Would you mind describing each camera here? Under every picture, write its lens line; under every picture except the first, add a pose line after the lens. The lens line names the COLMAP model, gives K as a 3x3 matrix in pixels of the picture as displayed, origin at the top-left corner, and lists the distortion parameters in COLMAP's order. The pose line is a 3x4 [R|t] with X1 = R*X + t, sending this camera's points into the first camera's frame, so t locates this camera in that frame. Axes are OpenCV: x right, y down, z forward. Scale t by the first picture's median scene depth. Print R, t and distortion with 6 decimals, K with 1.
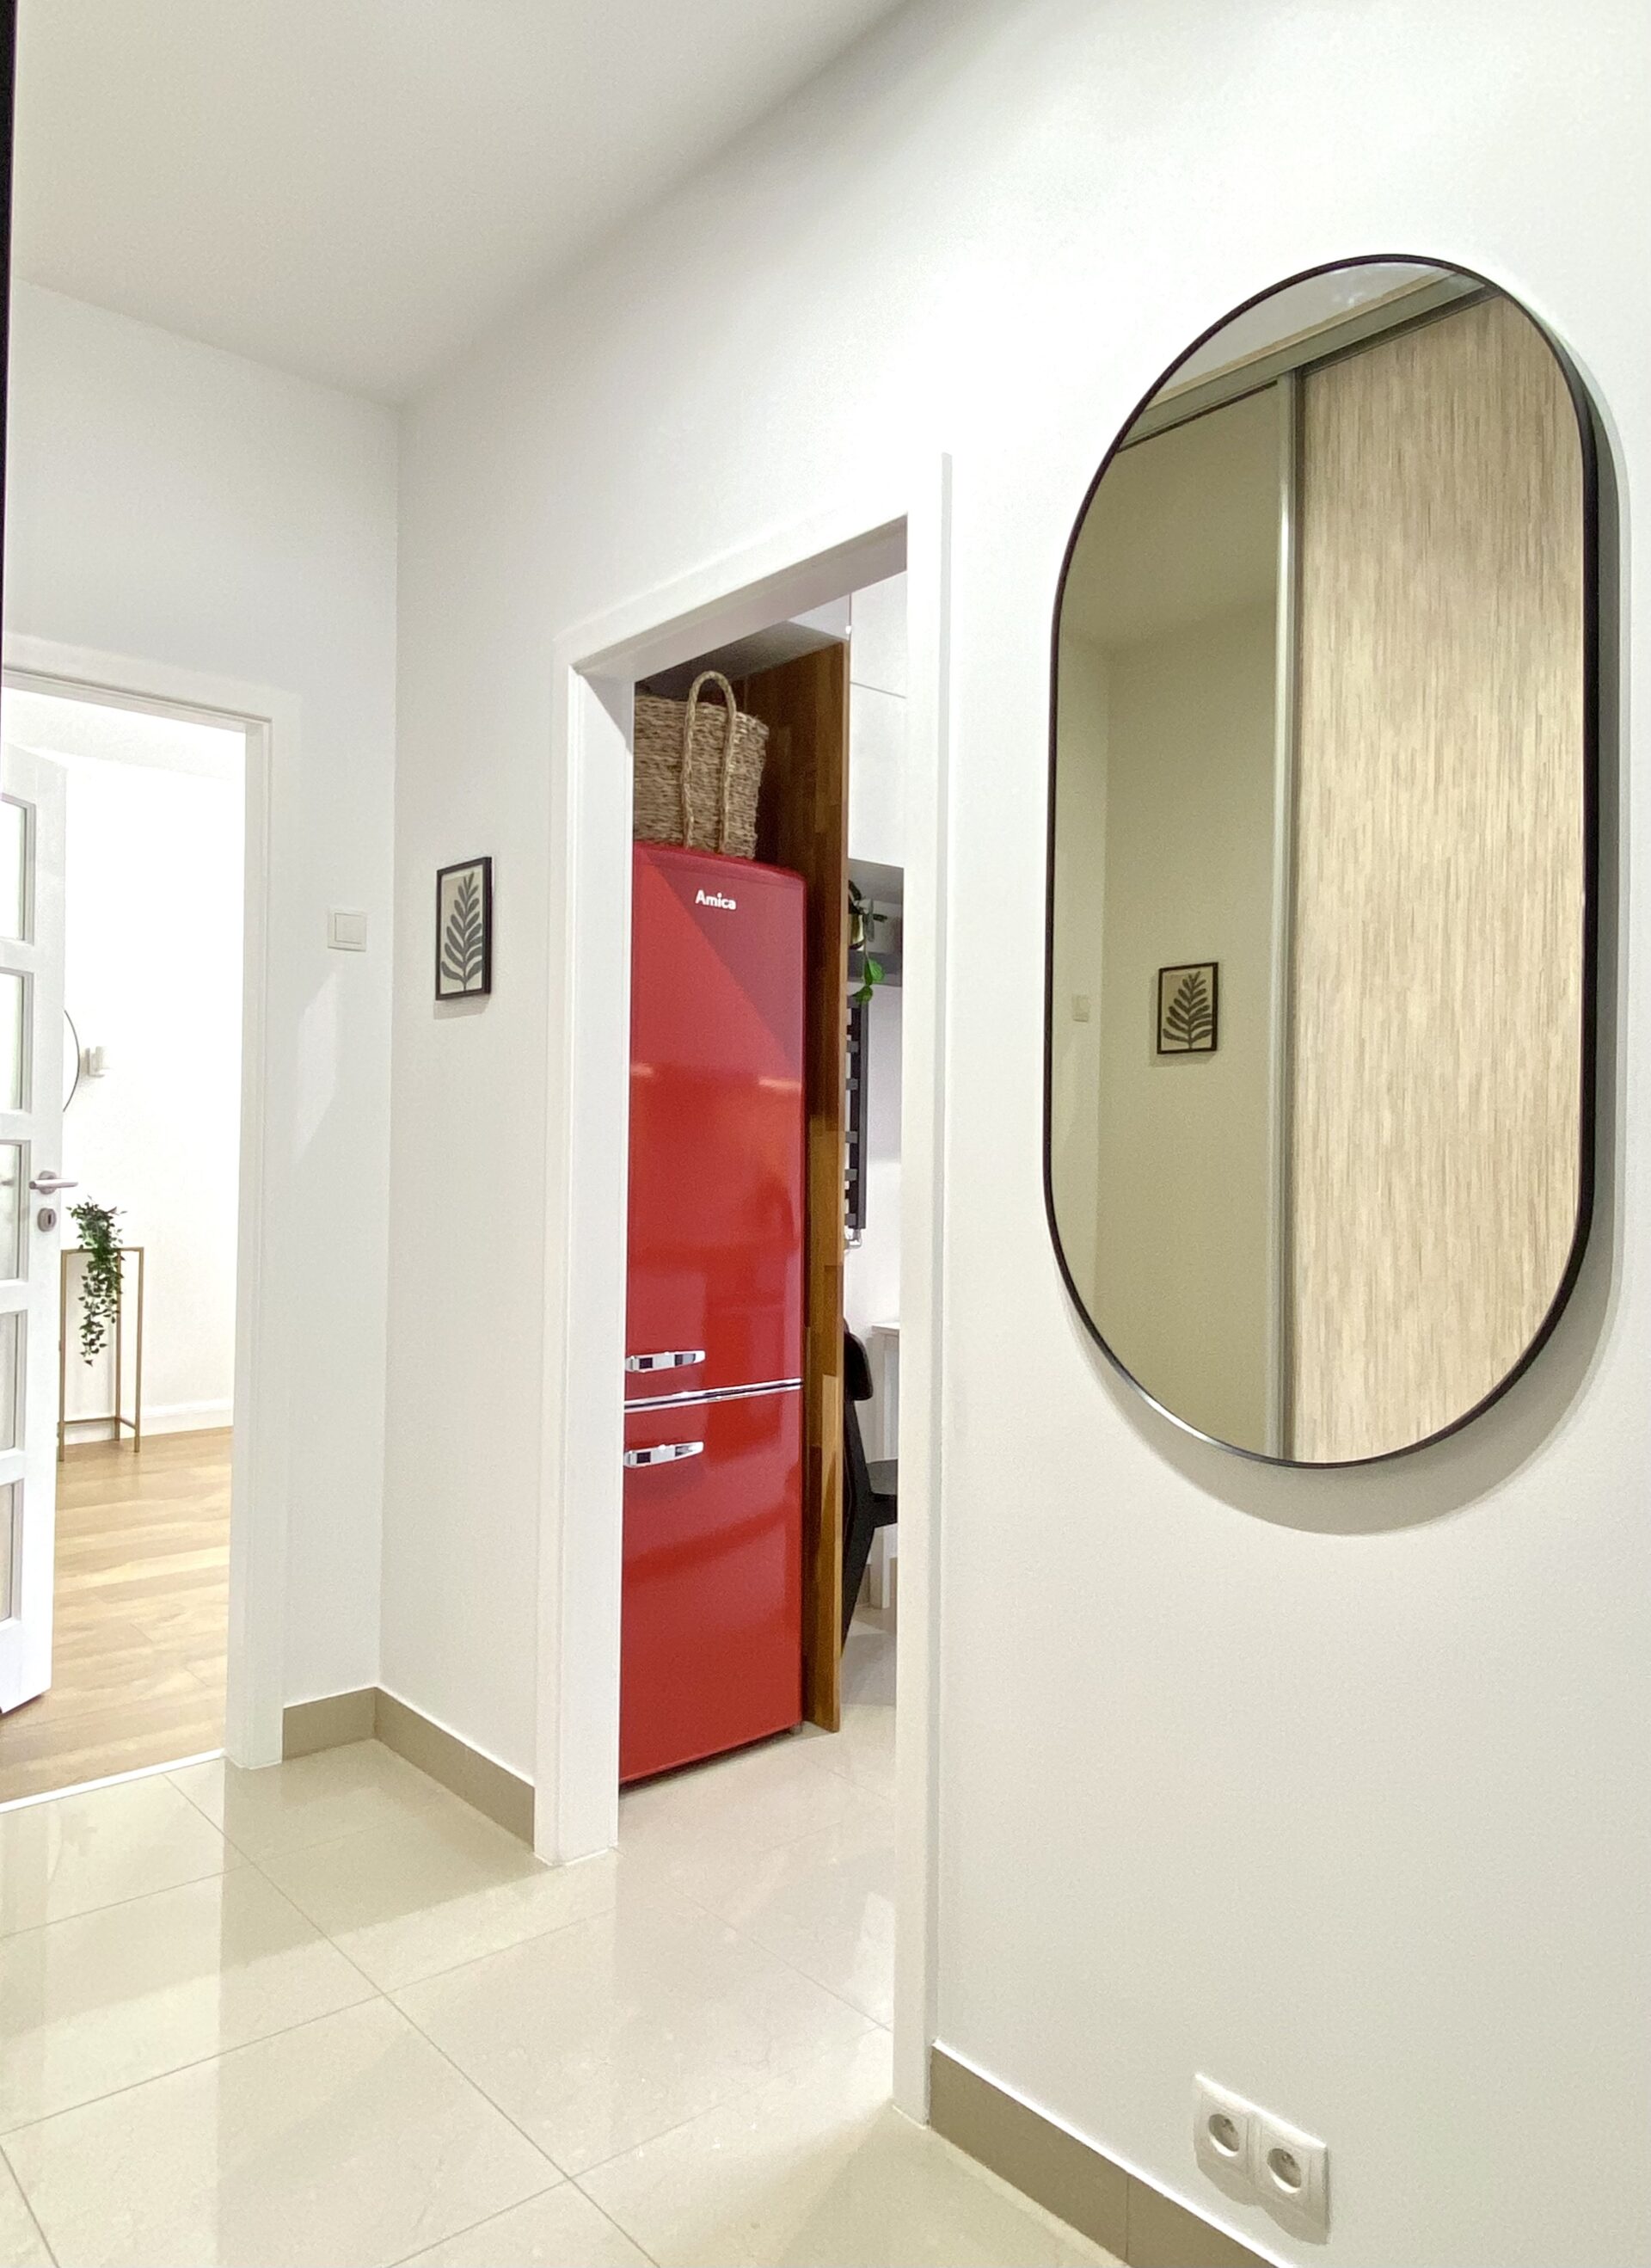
lens RADIAL K [[1541.3, 0, 824.0], [0, 1541.3, 1127.1], [0, 0, 1]] dist [0.031942, 0.000606]
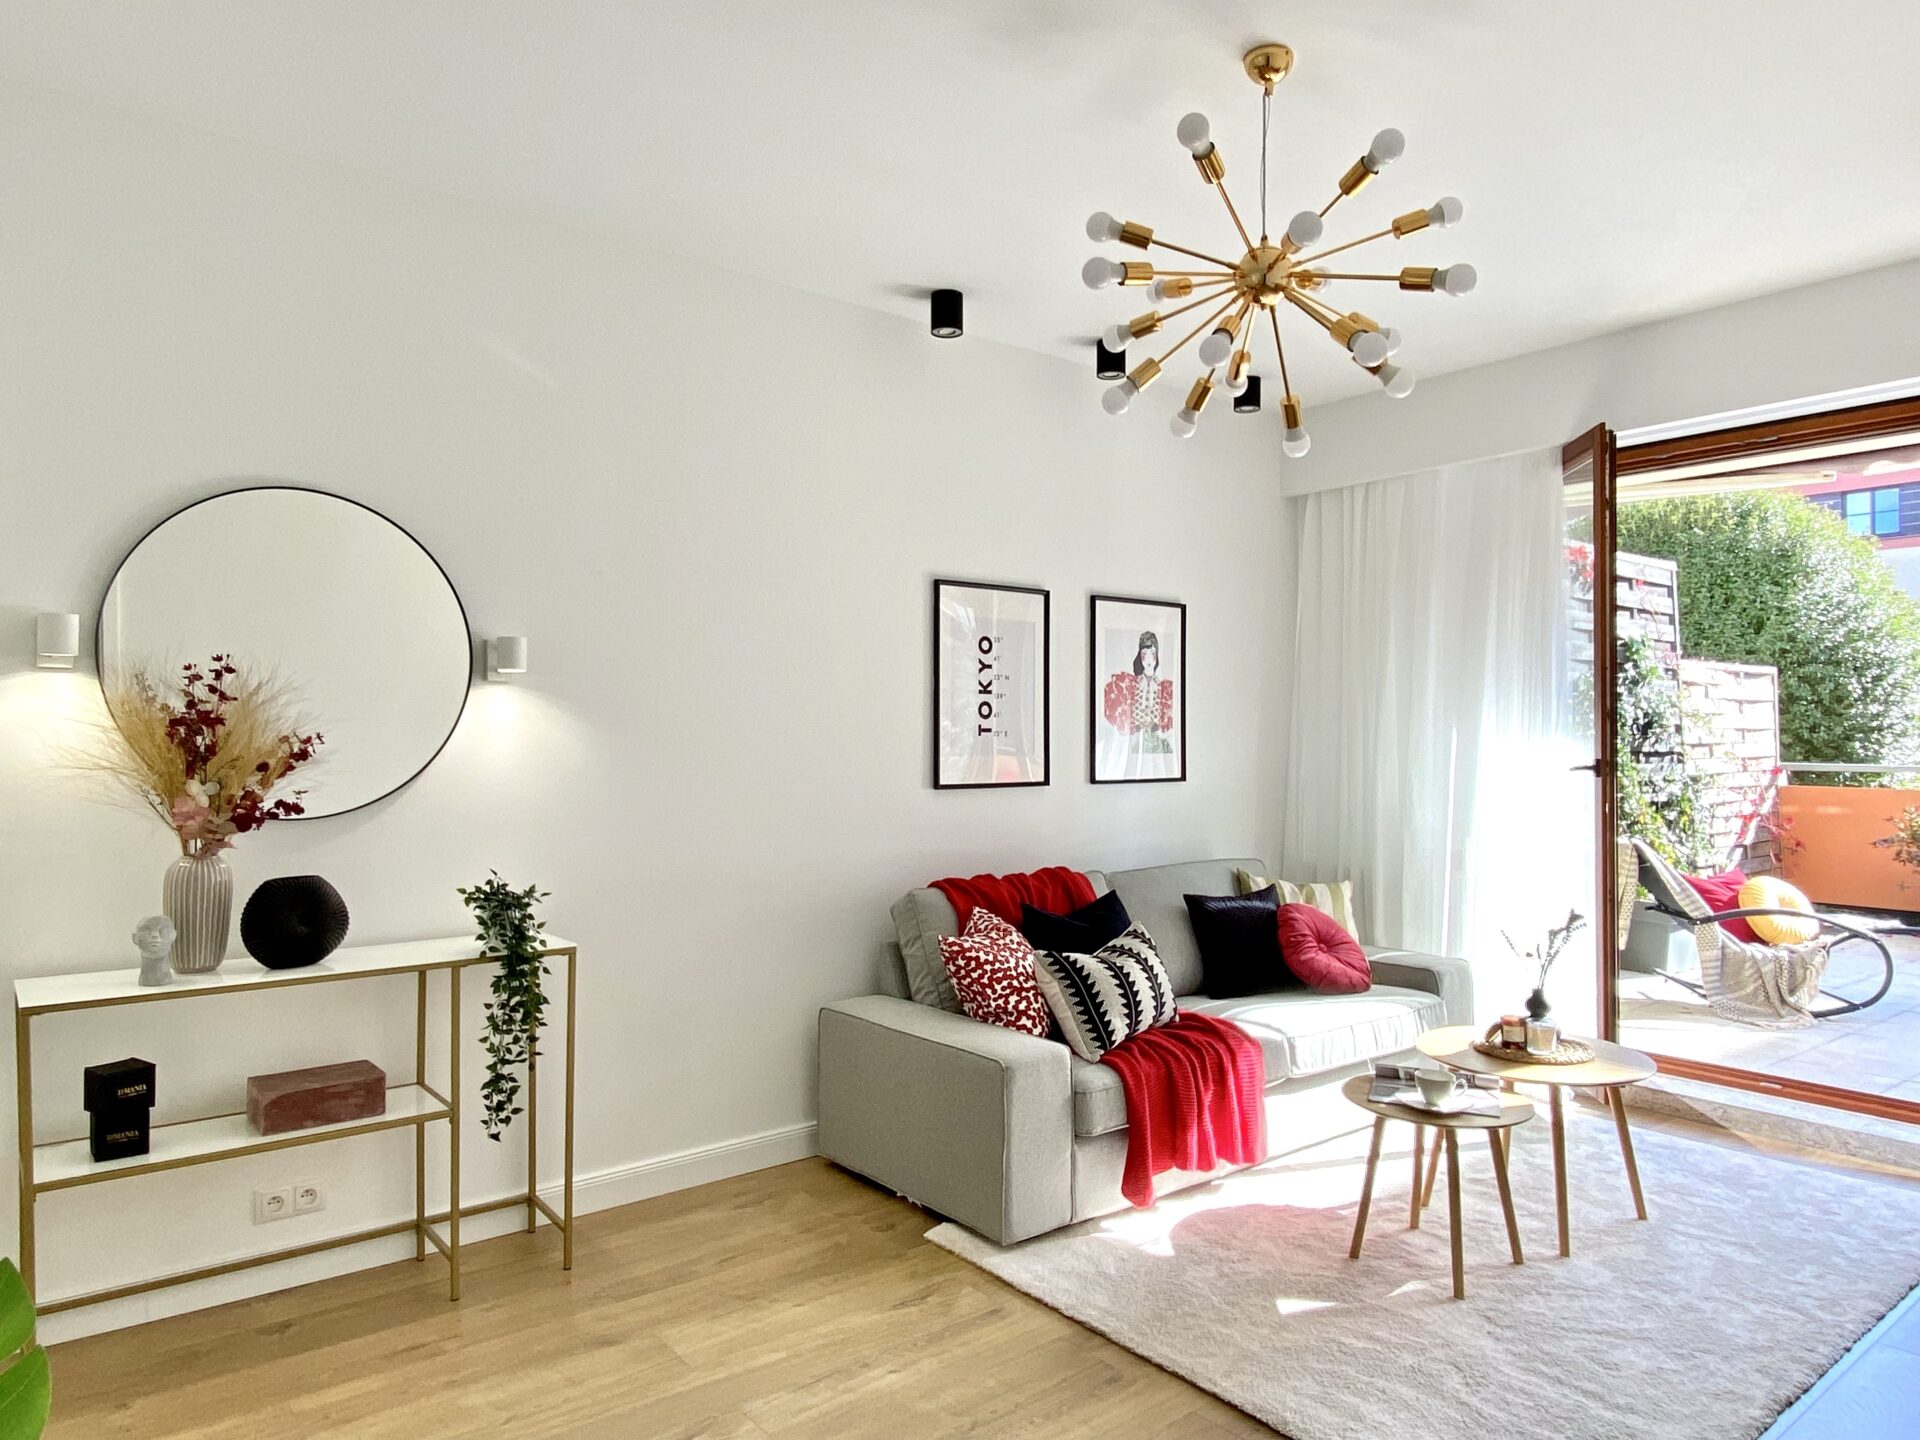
lens RADIAL K [[1222.0, 0, 948.7], [0, 1222.0, 717.4], [0, 0, 1]] dist [0.058382, -0.067170]
pose [[0.998073, -0.011880, -0.060902, -0.259398], [0.011736, 0.999927, -0.002723, -0.014101], [0.060930, 0.002003, 0.998140, 0.515967]]
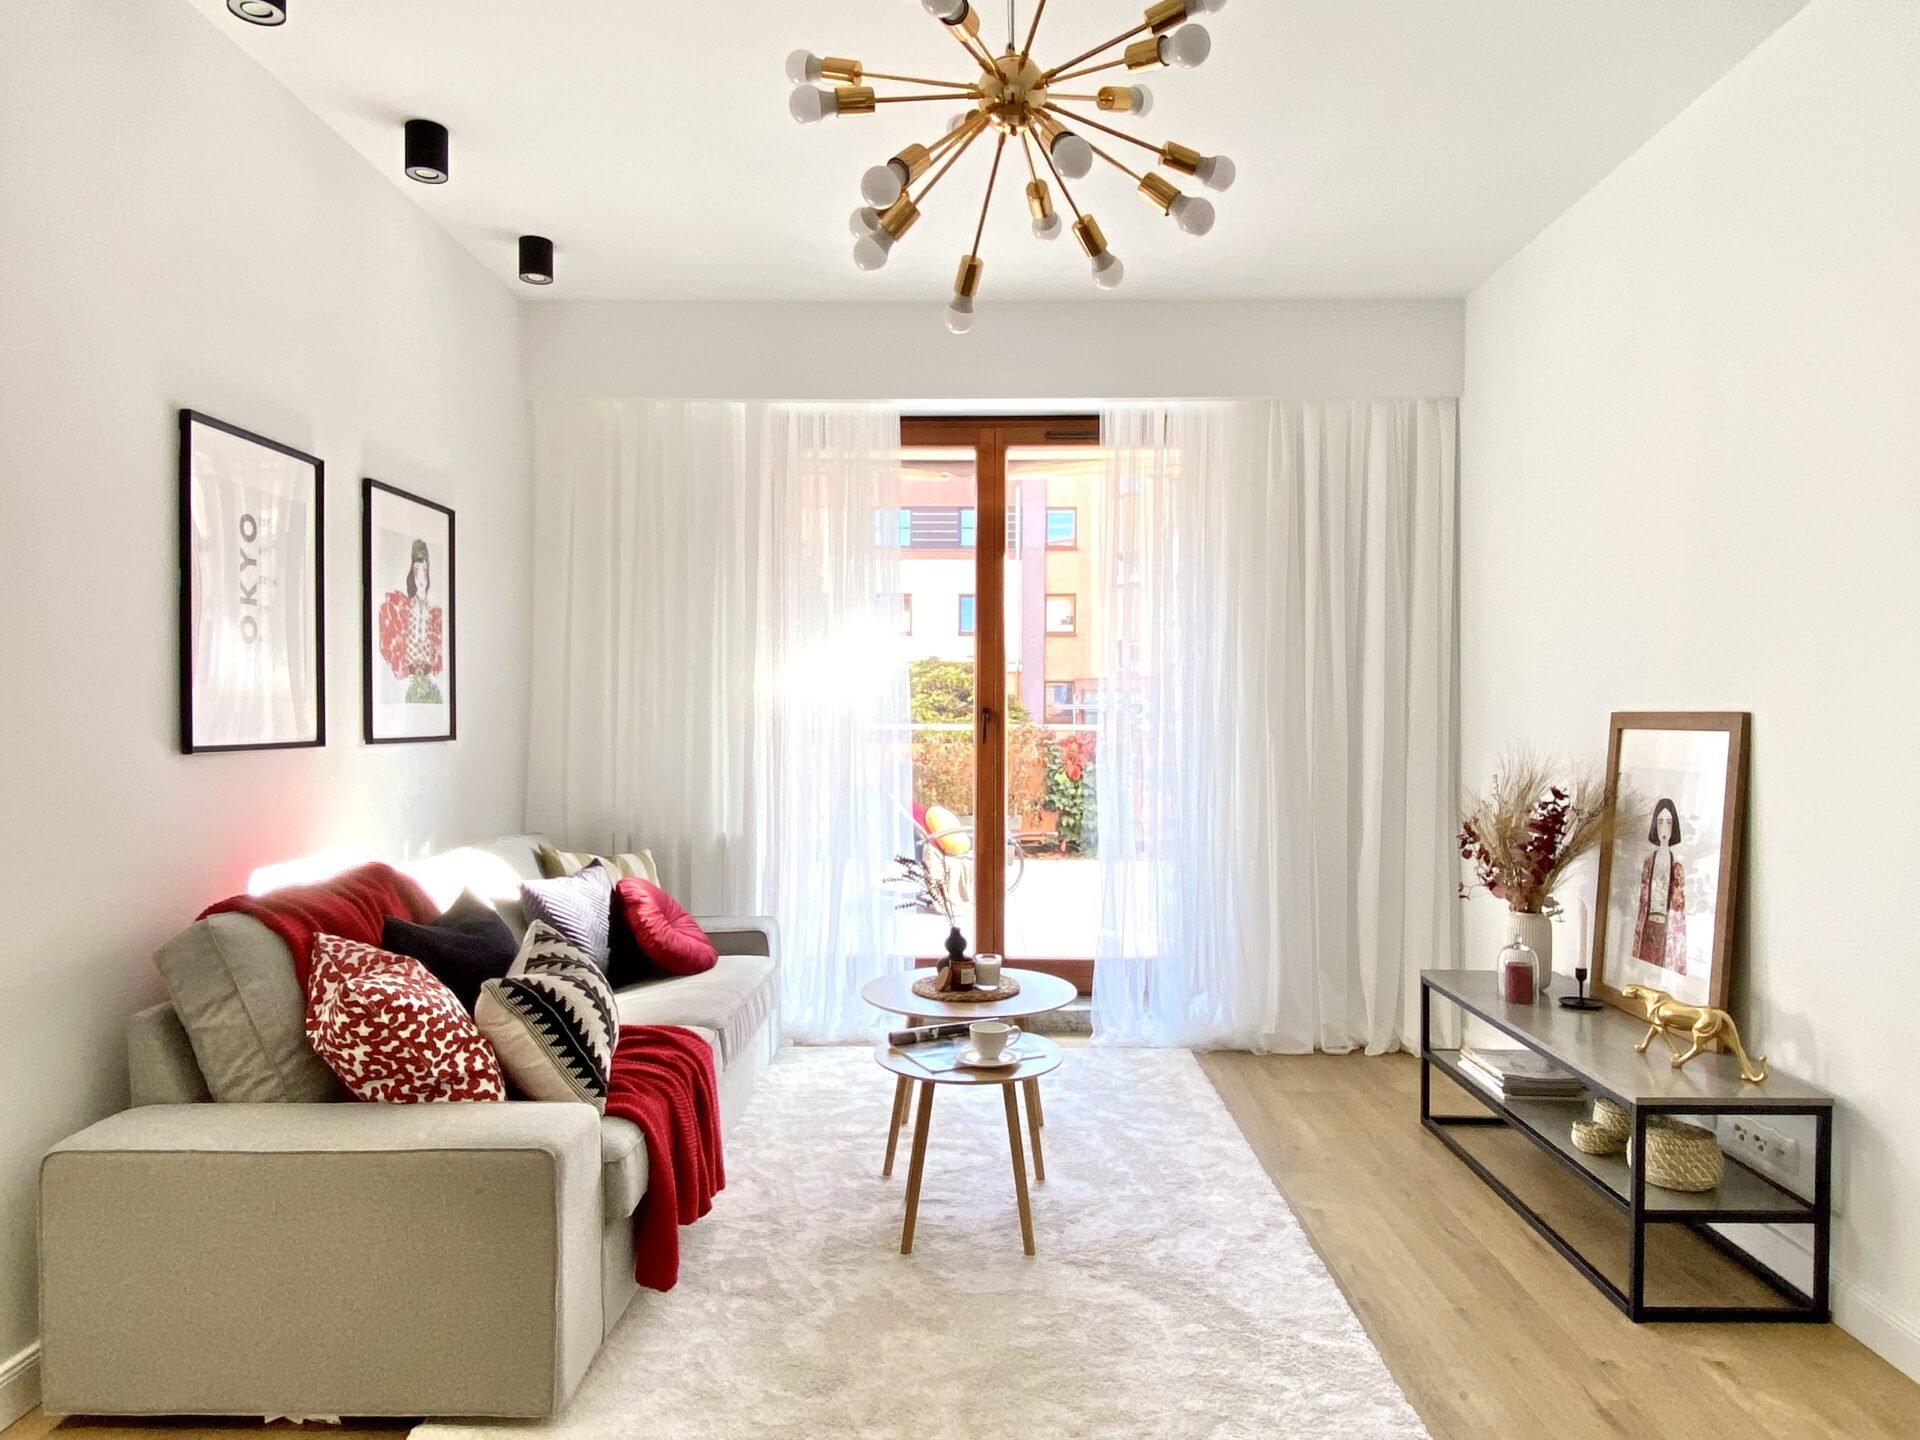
lens RADIAL K [[1222.0, 0, 970.1], [0, 1222.0, 726.0], [0, 0, 1]] dist [0.058382, -0.067170]
pose [[0.670287, -0.019764, 0.741839, -0.445965], [-0.002129, 0.999590, 0.028555, 0.002228], [-0.742099, -0.020720, 0.669970, 0.720694]]
